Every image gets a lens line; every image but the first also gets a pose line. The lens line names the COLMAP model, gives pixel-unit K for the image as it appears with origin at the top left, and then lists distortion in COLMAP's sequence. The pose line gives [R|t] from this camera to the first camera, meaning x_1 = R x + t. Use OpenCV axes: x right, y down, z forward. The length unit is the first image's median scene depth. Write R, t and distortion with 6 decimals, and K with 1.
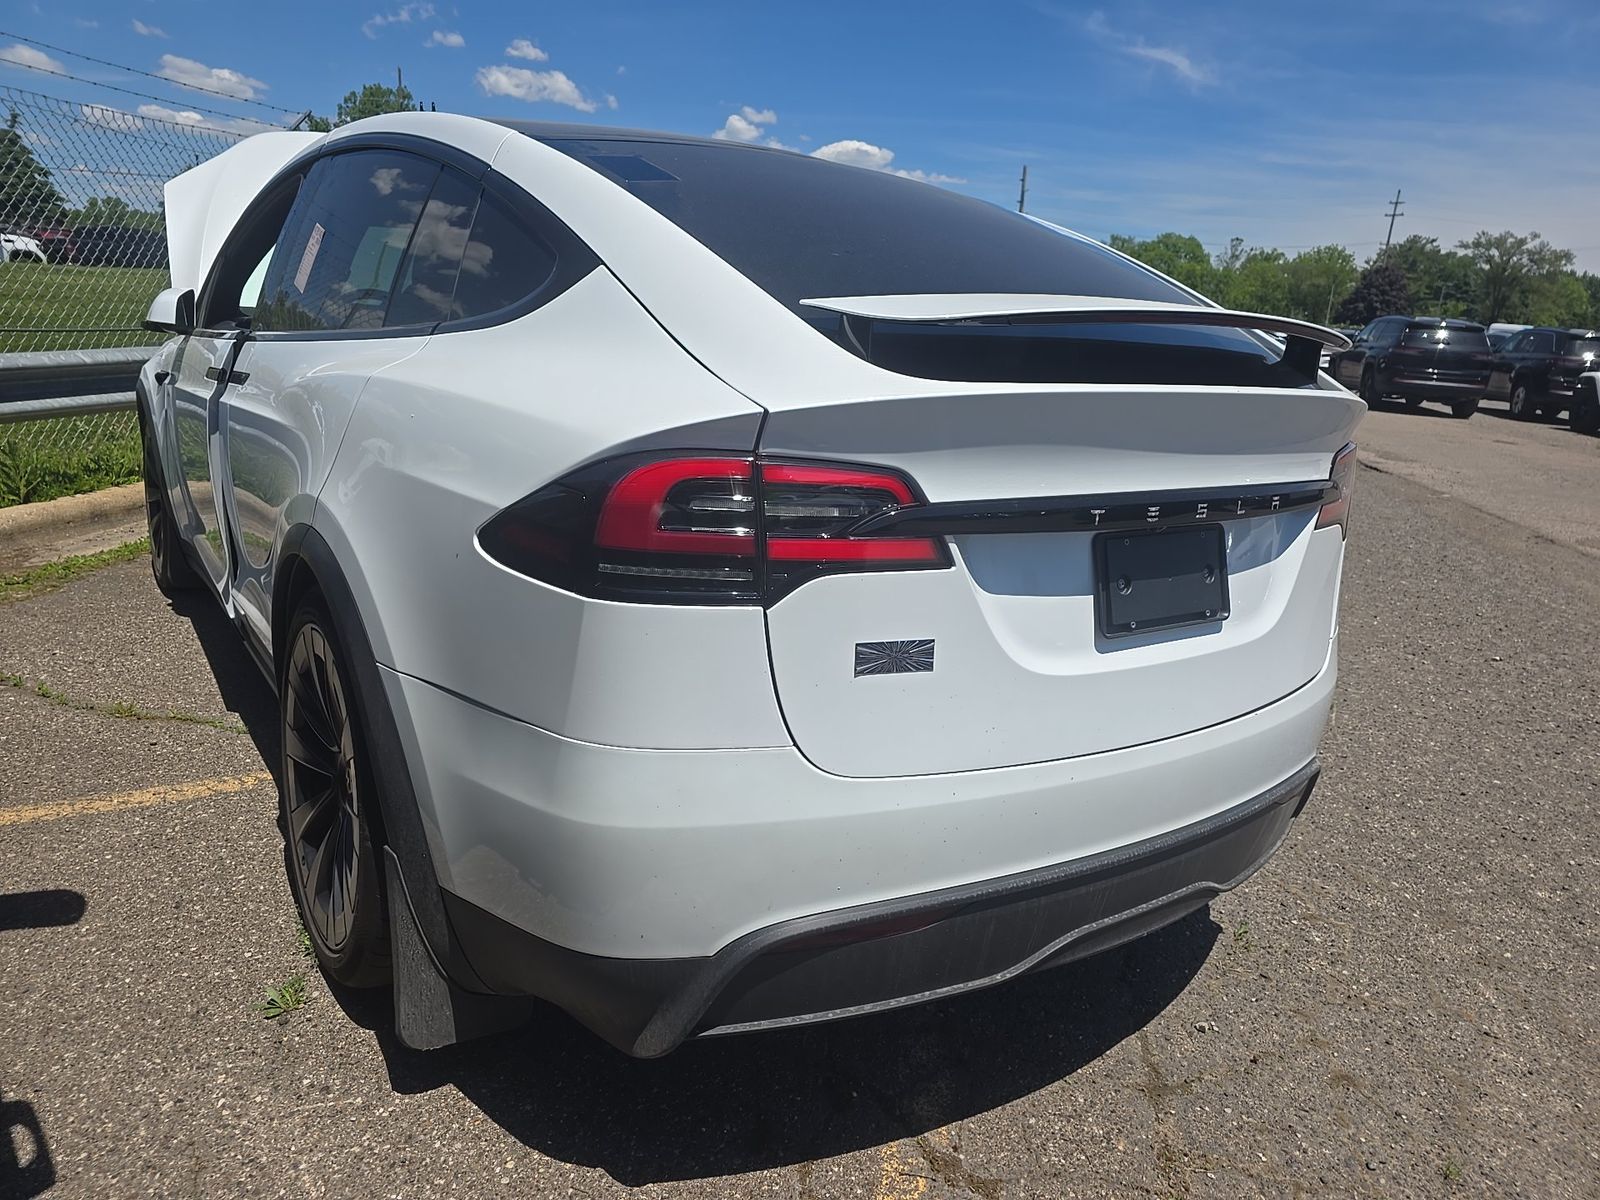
lens RADIAL K [[1069.8, 0, 826.6], [0, 1069.8, 595.9], [0, 0, 1]] dist [0.054010, -0.038574]
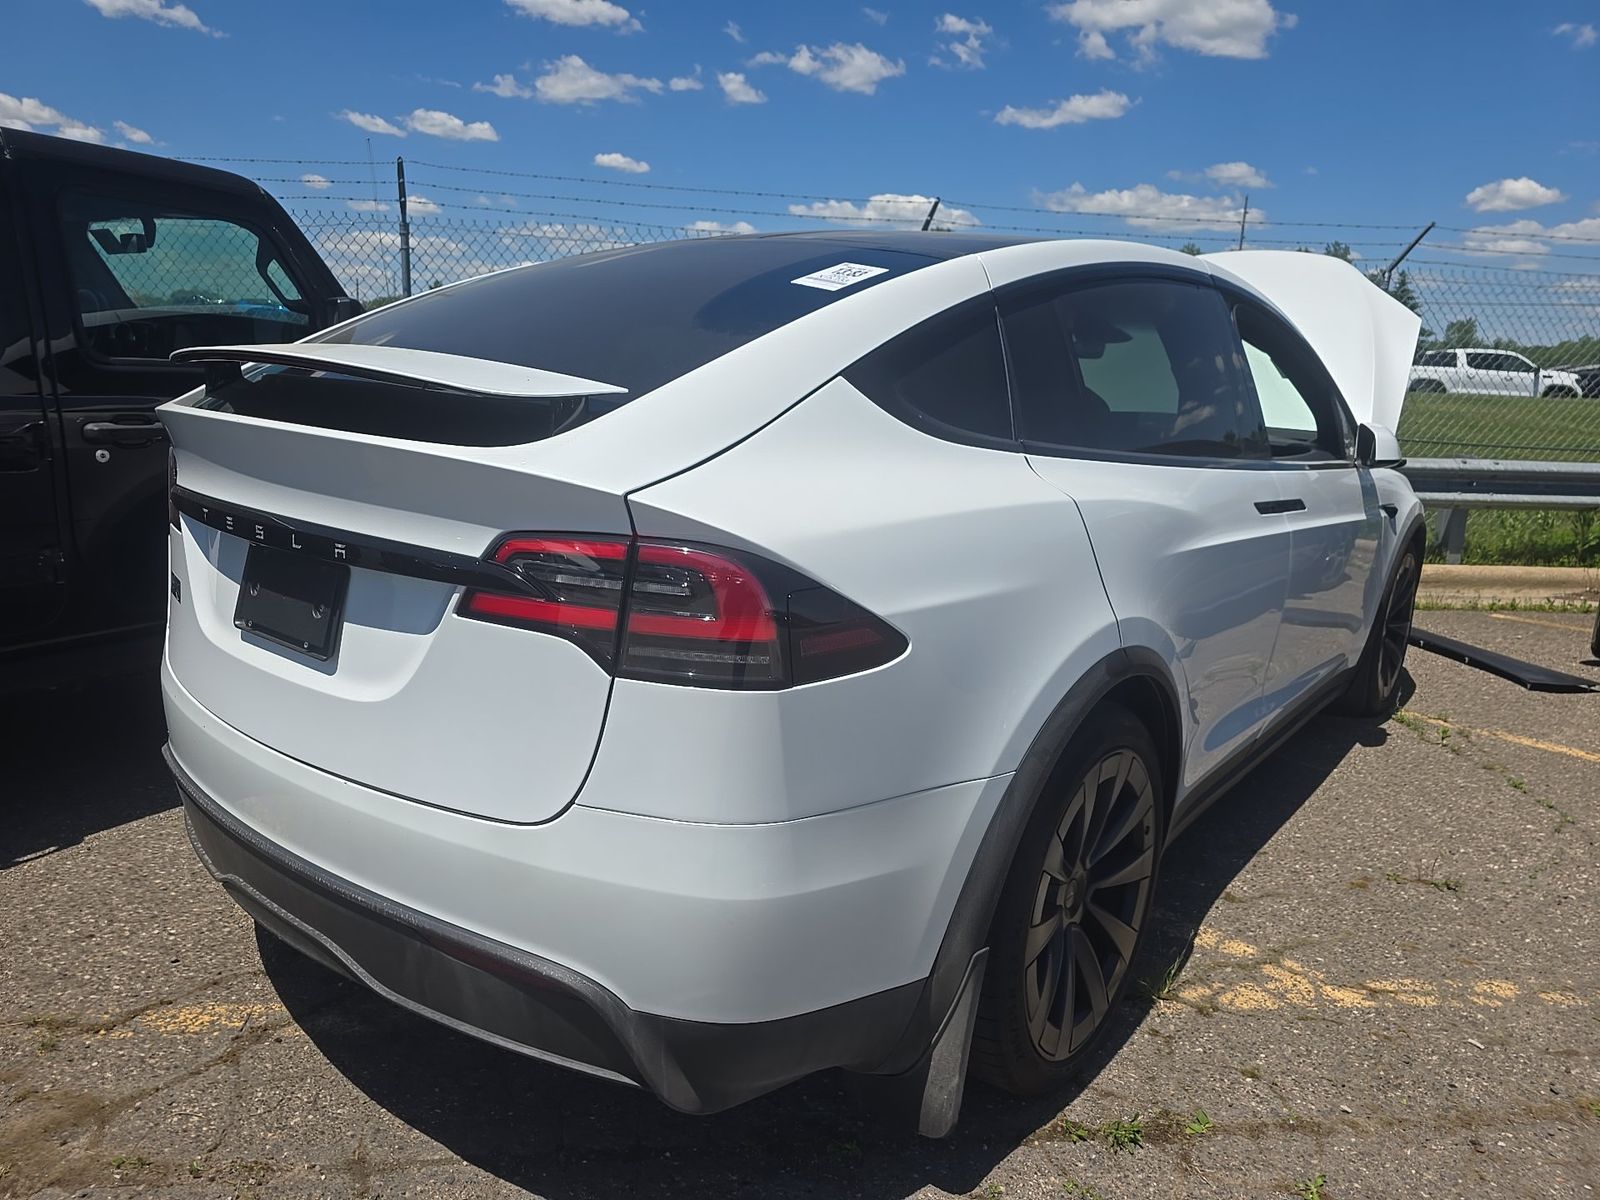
lens RADIAL K [[1089.9, 0, 808.3], [0, 1089.9, 599.9], [0, 0, 1]] dist [0.065834, -0.060452]
pose [[0.281016, 0.156202, -0.946906, 1.551487], [-0.268254, 0.960122, 0.078772, -0.247443], [0.921450, 0.231875, 0.311712, 1.171910]]
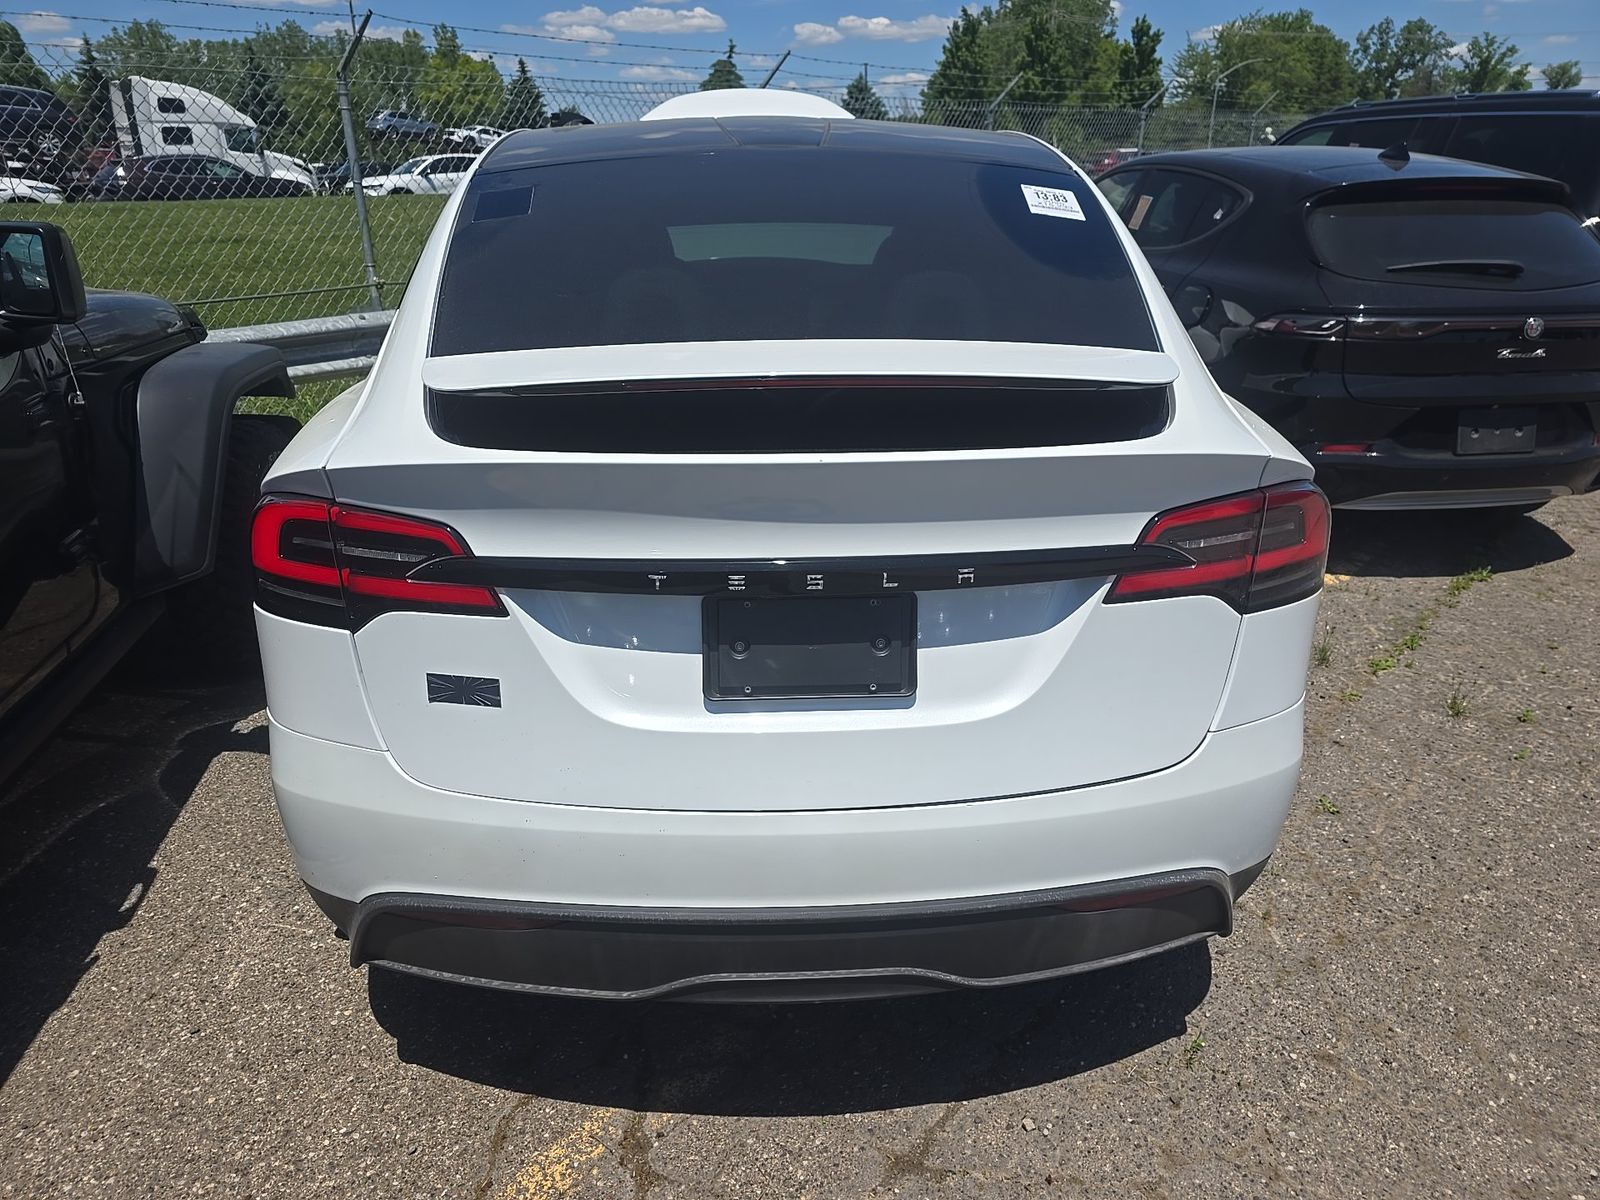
lens RADIAL K [[1089.9, 0, 808.3], [0, 1089.9, 599.9], [0, 0, 1]] dist [0.065834, -0.060452]
pose [[0.844591, 0.130644, -0.519228, 0.830571], [-0.078338, 0.989490, 0.121540, -0.176916], [0.529650, -0.061976, 0.845949, 0.209292]]
